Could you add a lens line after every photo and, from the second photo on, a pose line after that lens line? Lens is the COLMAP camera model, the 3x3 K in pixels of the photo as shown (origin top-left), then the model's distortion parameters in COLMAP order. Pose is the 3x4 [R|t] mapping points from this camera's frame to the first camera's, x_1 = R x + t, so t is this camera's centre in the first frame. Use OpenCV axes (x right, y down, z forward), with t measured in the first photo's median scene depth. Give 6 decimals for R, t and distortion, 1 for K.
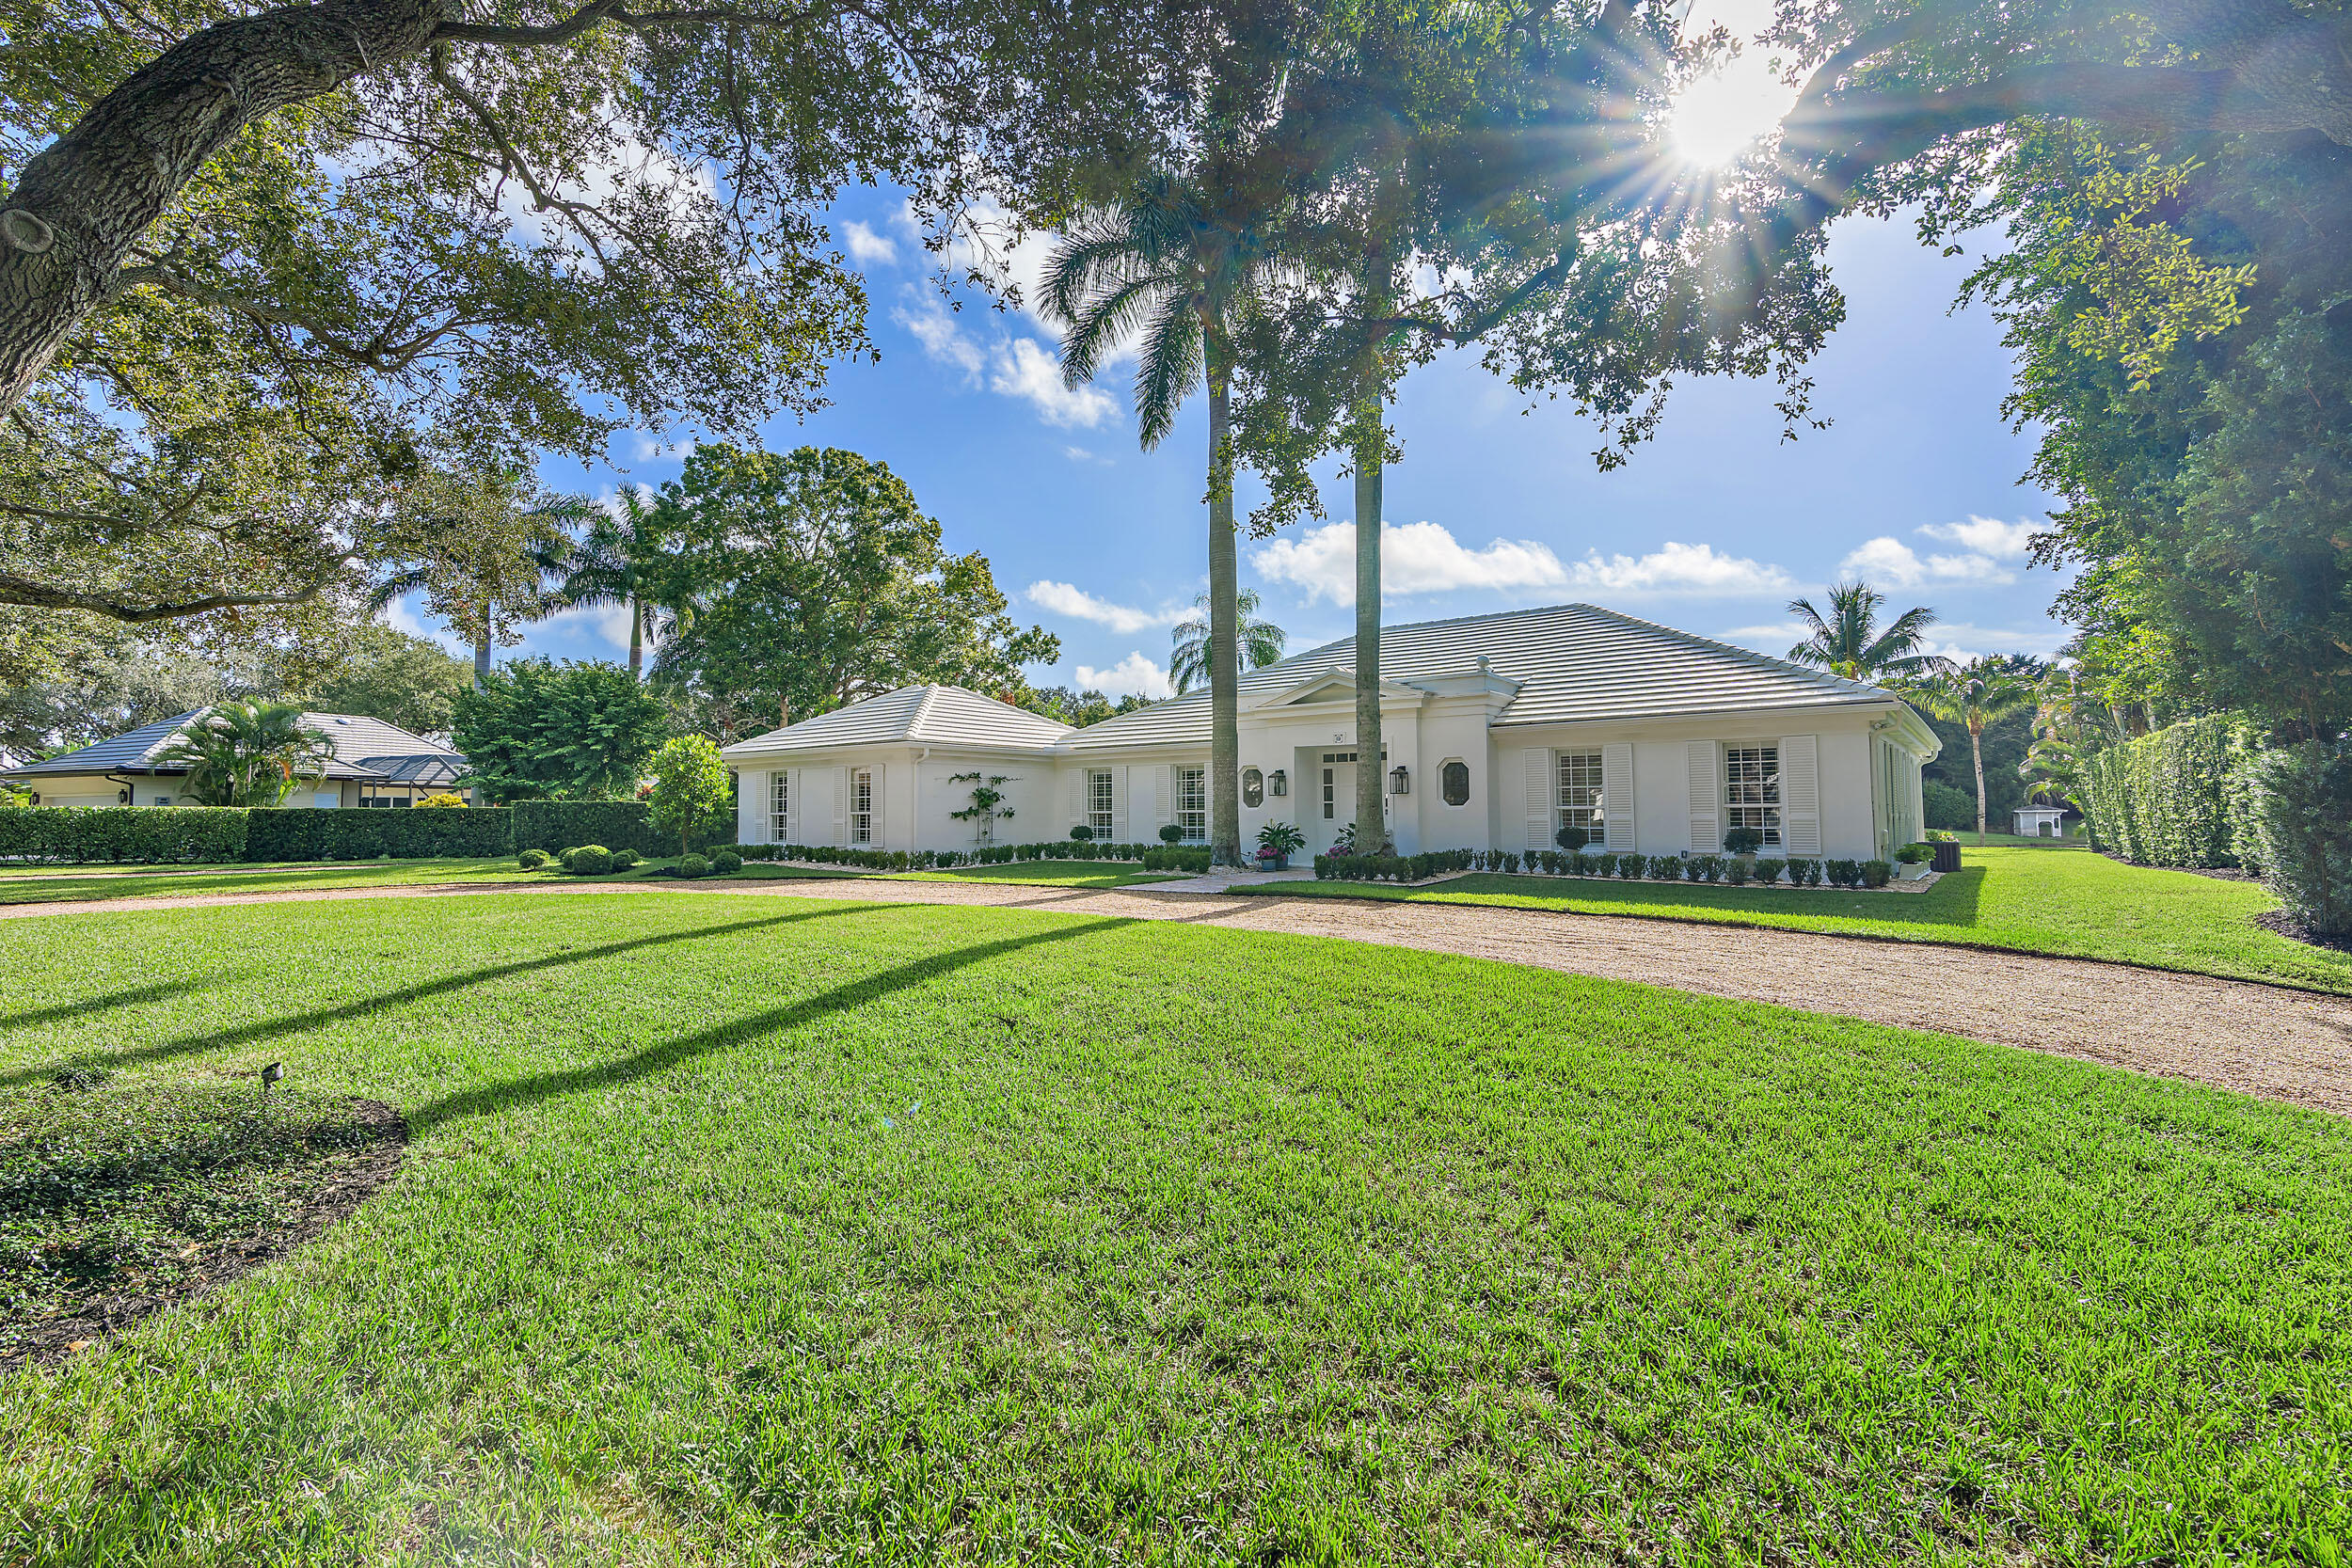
lens RADIAL K [[1060.2, 0, 1195.8], [0, 1060.2, 785.1], [0, 0, 1]] dist [-0.004598, 0.001019]
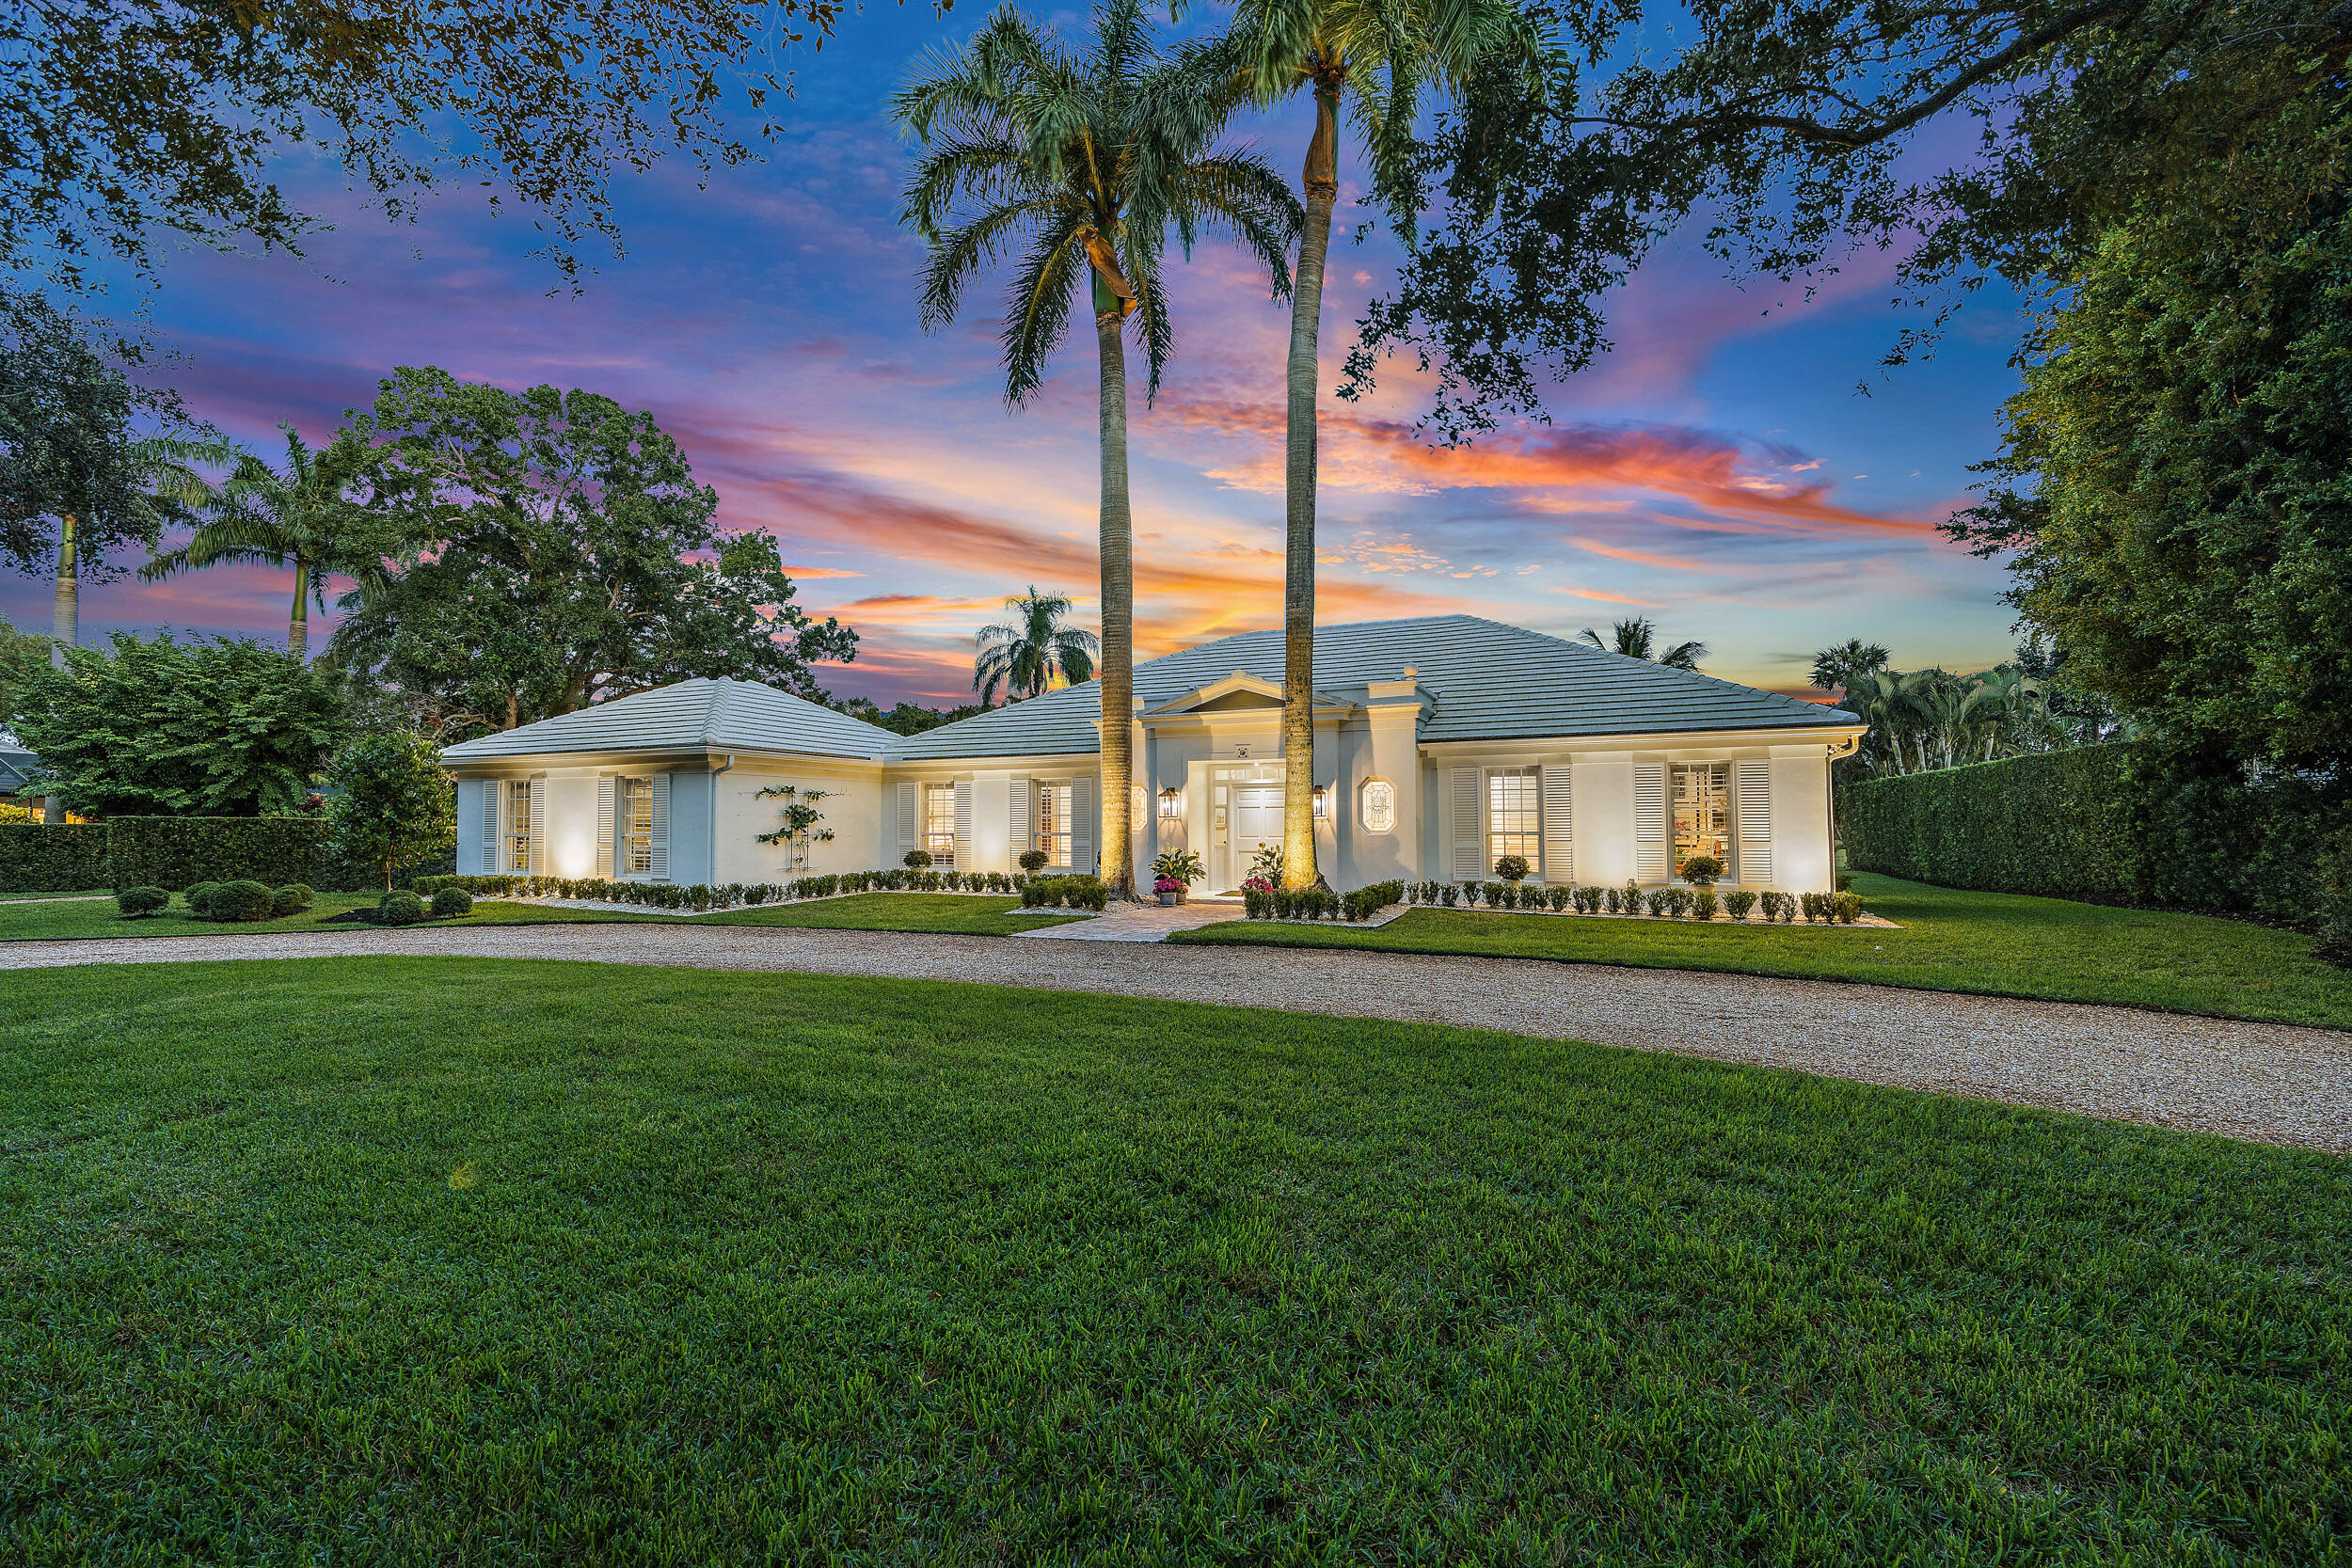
lens RADIAL K [[1060.2, 0, 1176.8], [0, 1060.2, 792.4], [0, 0, 1]] dist [-0.004598, 0.001019]
pose [[0.976002, 0.011886, 0.217438, -0.087616], [-0.009864, 0.999897, -0.010383, -0.001252], [-0.217539, 0.007989, 0.976019, 0.129269]]
